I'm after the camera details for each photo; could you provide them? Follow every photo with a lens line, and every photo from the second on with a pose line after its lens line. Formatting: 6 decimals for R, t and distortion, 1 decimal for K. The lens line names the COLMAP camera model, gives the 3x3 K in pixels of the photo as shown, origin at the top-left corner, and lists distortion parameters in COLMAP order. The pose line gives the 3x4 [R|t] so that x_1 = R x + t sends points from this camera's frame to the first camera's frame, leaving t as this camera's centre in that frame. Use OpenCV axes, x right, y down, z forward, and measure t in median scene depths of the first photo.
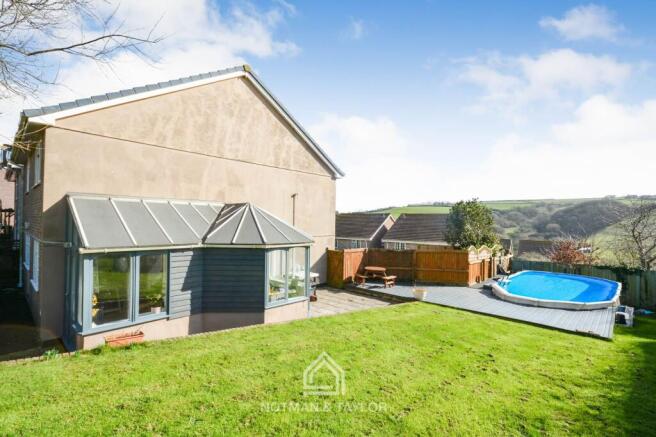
lens RADIAL K [[298.7, 0, 327.6], [0, 298.7, 218.9], [0, 0, 1]] dist [-0.005568, -0.005009]
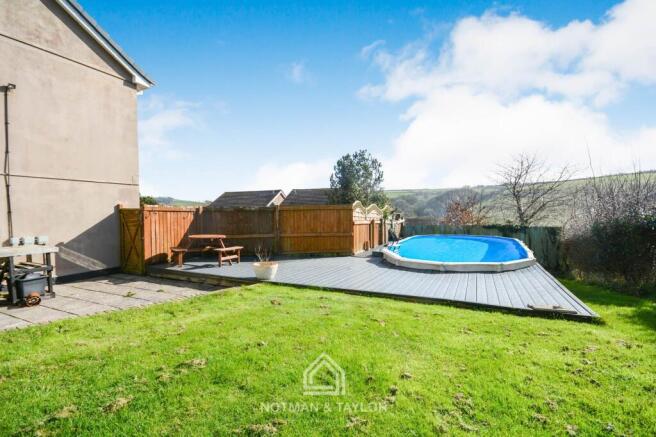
lens RADIAL K [[298.7, 0, 326.2], [0, 298.7, 219.5], [0, 0, 1]] dist [-0.005568, -0.005009]
pose [[0.950024, -0.038629, 0.309778, 0.194278], [0.025281, 0.998575, 0.046990, 0.106415], [-0.311151, -0.036810, 0.949647, 0.347742]]
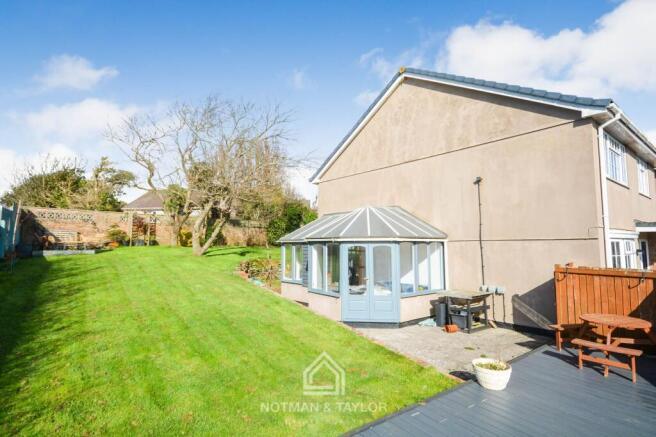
lens RADIAL K [[352.1, 0, 325.4], [0, 352.1, 217.9], [0, 0, 1]] dist [-0.006337, -0.001310]
pose [[-0.182987, -0.098181, -0.978201, 0.651654], [0.005712, 0.994878, -0.100923, 0.077115], [0.983099, -0.024055, -0.181489, 0.703744]]
